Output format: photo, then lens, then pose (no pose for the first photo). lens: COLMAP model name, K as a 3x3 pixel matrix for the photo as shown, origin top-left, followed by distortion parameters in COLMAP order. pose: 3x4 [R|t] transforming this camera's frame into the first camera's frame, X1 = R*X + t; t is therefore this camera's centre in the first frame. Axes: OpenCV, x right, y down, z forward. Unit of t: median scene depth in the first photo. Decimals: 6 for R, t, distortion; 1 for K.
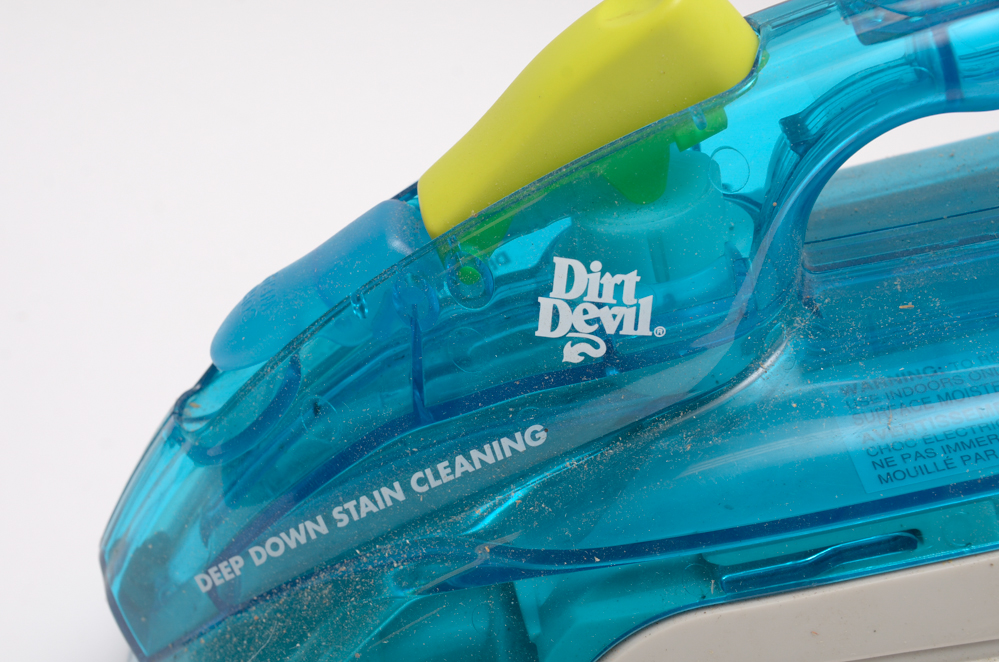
lens RADIAL K [[1783.5, 0, 497.4], [0, 1783.5, 331.2], [0, 0, 1]] dist [-0.030638, 0.029553]
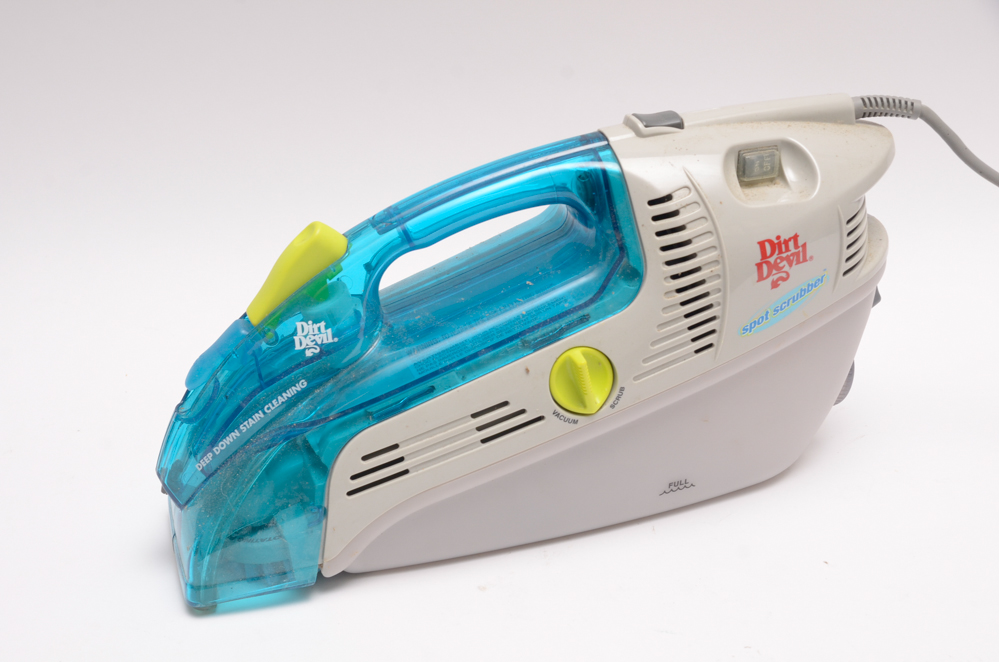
lens RADIAL K [[1541.0, 0, 497.1], [0, 1541.0, 365.2], [0, 0, 1]] dist [0.123320, 0.084900]
pose [[0.971568, -0.205665, 0.117289, 0.039883], [0.217555, 0.970956, -0.099567, 0.352962], [-0.093405, 0.122252, 0.988094, -1.566667]]
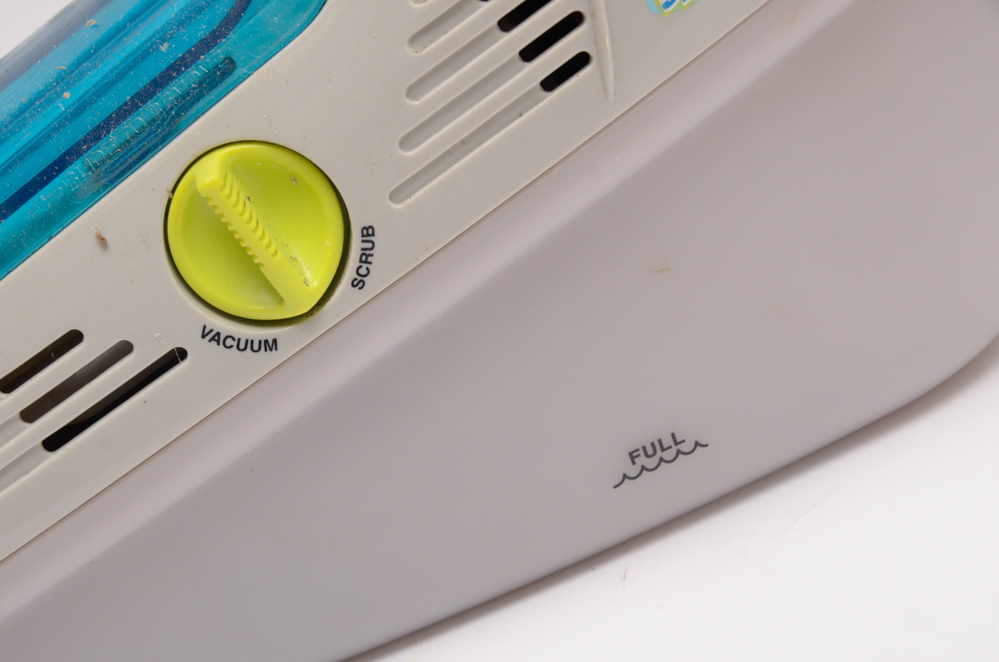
lens RADIAL K [[1783.5, 0, 497.4], [0, 1783.5, 331.2], [0, 0, 1]] dist [-0.030638, 0.029553]
pose [[0.898439, -0.415444, -0.142175, 0.748871], [0.380167, 0.897982, -0.221586, 0.513445], [0.219727, 0.145031, 0.964721, -0.057737]]
